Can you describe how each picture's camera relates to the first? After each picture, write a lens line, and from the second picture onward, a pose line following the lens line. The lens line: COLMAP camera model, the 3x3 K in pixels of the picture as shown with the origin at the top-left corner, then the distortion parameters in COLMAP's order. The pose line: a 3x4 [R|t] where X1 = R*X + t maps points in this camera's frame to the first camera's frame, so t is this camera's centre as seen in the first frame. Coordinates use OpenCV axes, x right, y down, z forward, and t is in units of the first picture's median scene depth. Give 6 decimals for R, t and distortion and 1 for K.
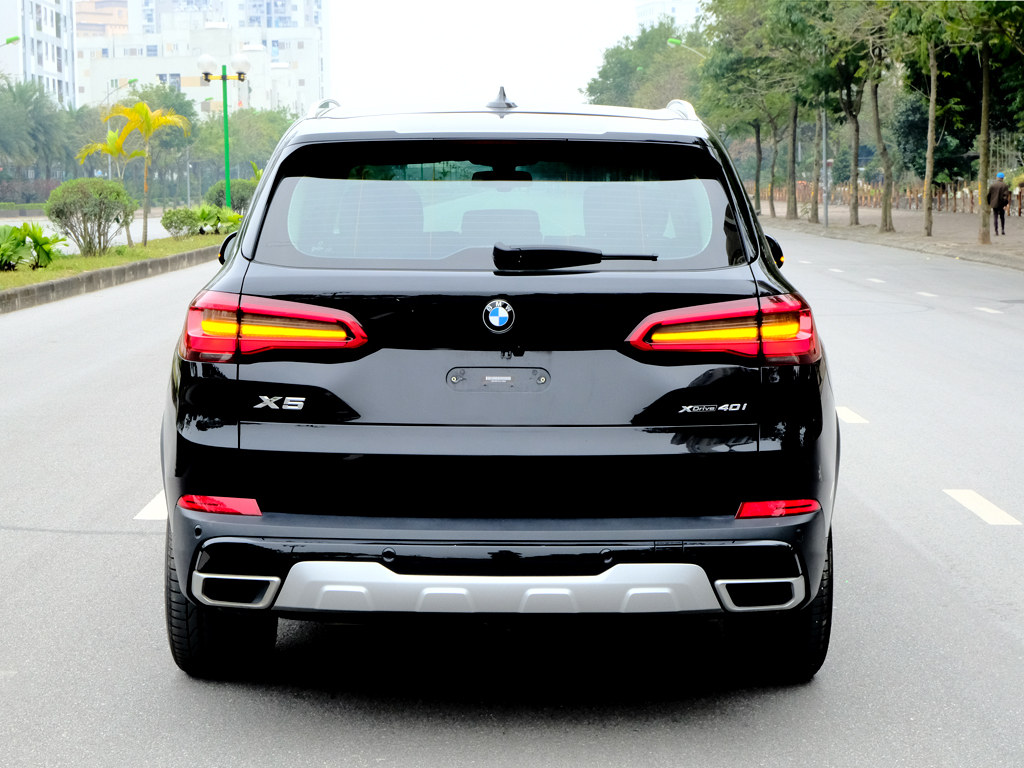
lens RADIAL K [[1964.2, 0, 512.0], [0, 1964.2, 384.0], [0, 0, 1]] dist [-0.047213, 0.385772]
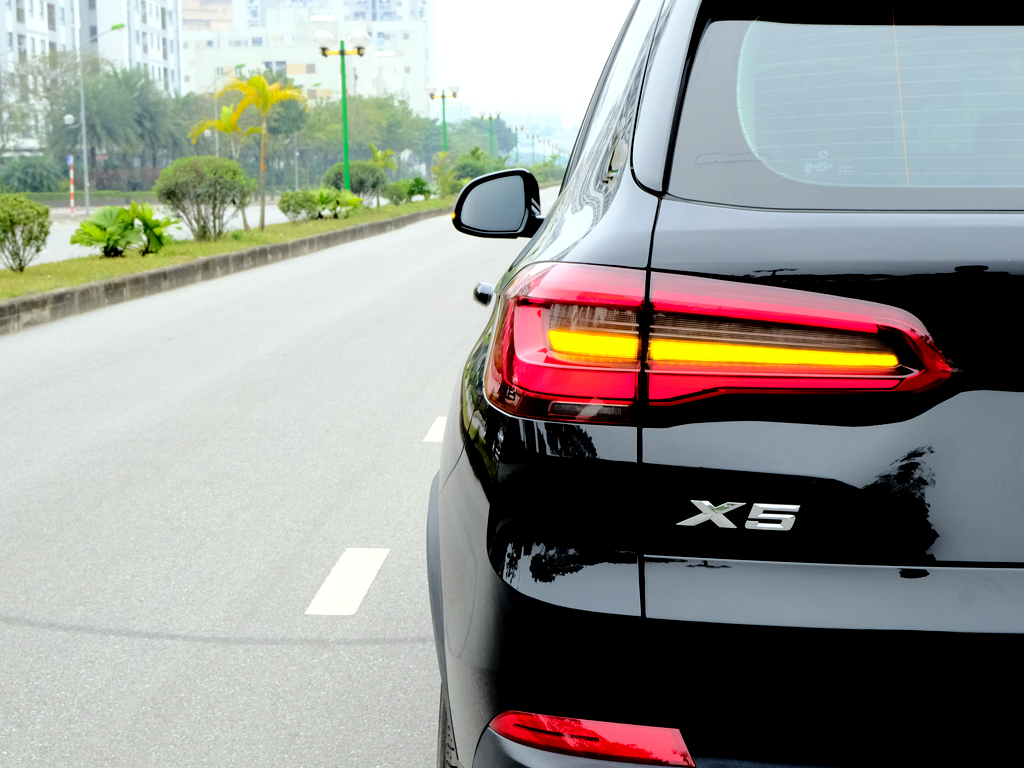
lens RADIAL K [[1888.8, 0, 586.8], [0, 1888.8, 380.4], [0, 0, 1]] dist [-0.026561, 0.011905]
pose [[0.999971, -0.004523, -0.006103, -0.031644], [0.004560, 0.999971, 0.006051, -0.004976], [0.006076, -0.006079, 0.999963, 0.121718]]
